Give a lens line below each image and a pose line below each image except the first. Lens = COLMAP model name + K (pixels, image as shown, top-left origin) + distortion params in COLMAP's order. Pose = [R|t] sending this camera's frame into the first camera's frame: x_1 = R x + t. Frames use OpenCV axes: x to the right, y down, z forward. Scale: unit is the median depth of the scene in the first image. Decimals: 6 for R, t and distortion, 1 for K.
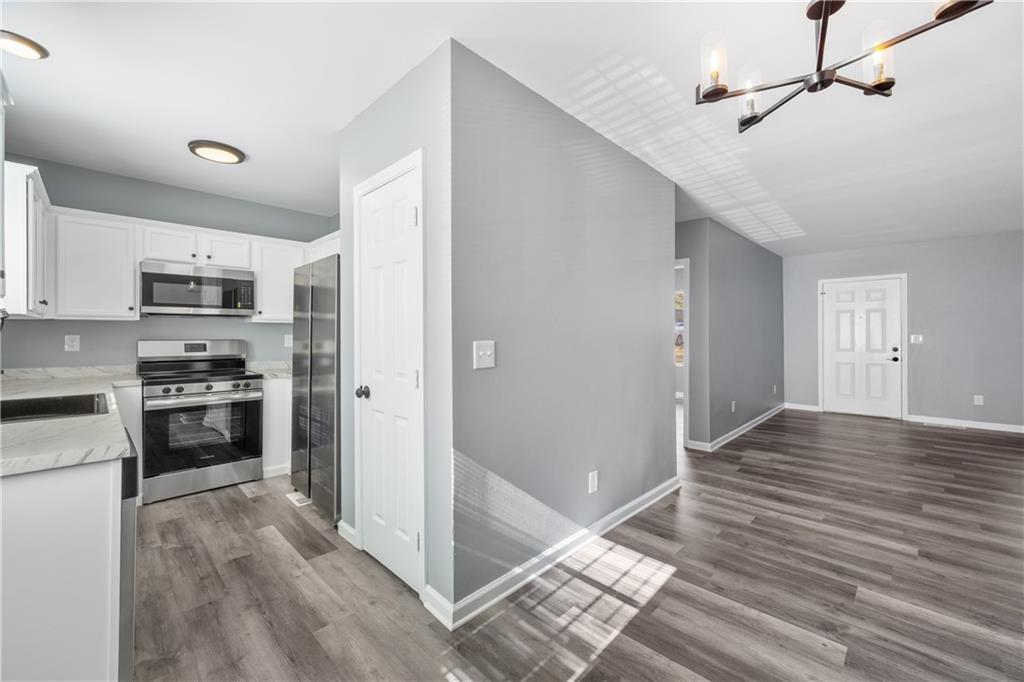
lens RADIAL K [[410.2, 0, 517.0], [0, 410.2, 335.5], [0, 0, 1]] dist [-0.001954, -0.000463]
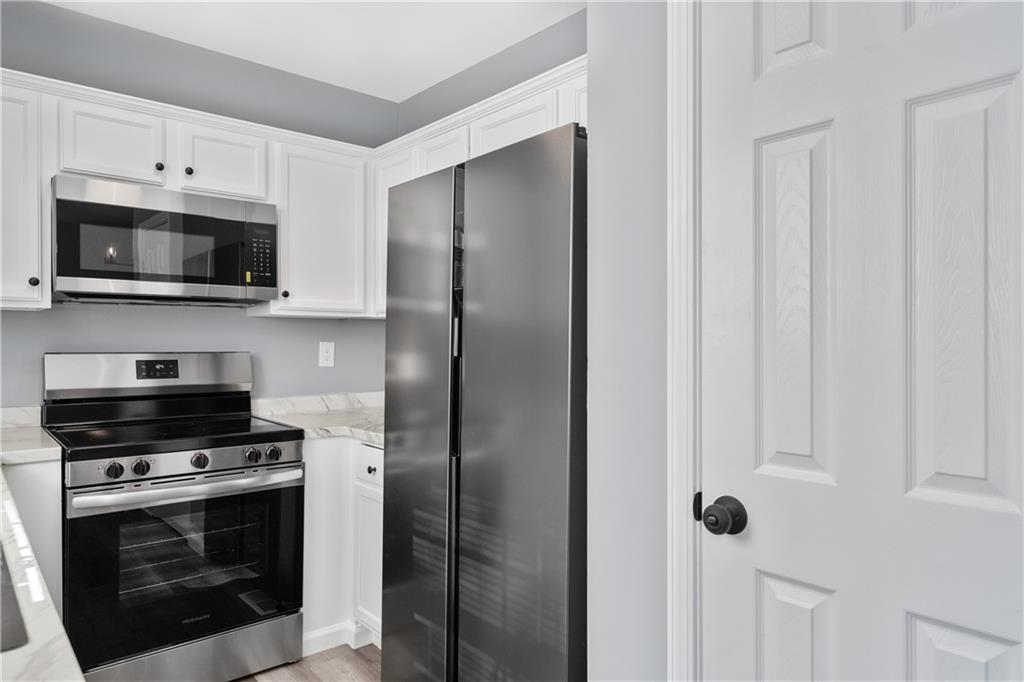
lens RADIAL K [[647.0, 0, 522.3], [0, 647.0, 346.3], [0, 0, 1]] dist [0.000465, -0.003724]
pose [[0.997501, 0.003737, -0.070553, -0.359470], [-0.003438, 0.999985, 0.004363, -0.000978], [0.070568, -0.004109, 0.997499, 0.333356]]
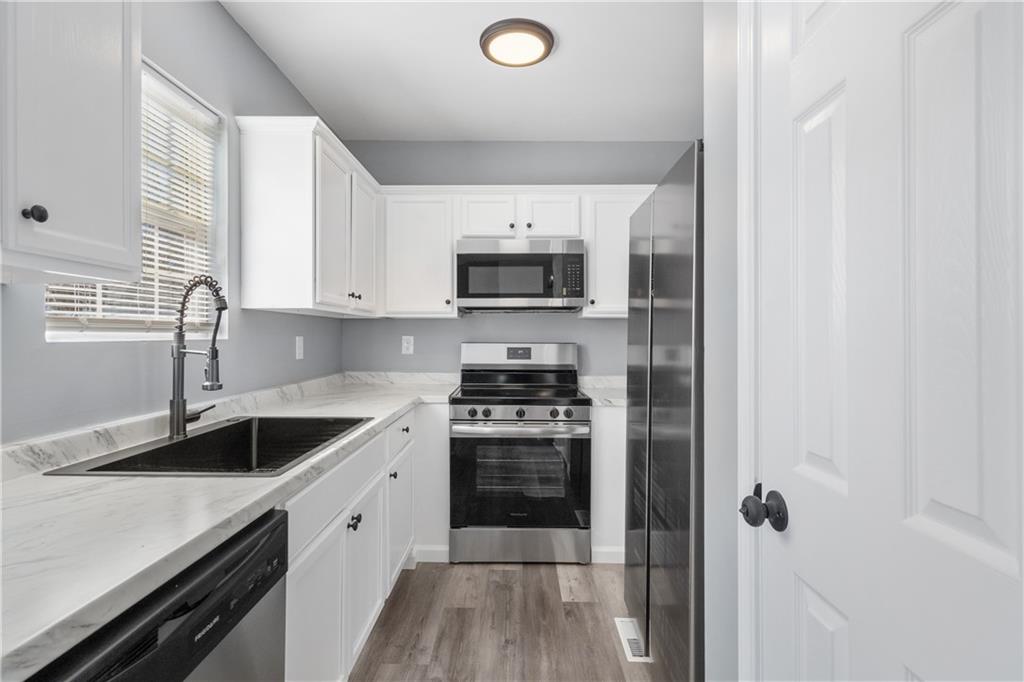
lens RADIAL K [[501.8, 0, 513.4], [0, 501.8, 338.8], [0, 0, 1]] dist [0.000053, 0.001421]
pose [[0.696177, 0.005718, -0.717848, -0.163329], [-0.004563, 0.999983, 0.003540, 0.000584], [0.717856, 0.000811, 0.696191, 0.412349]]
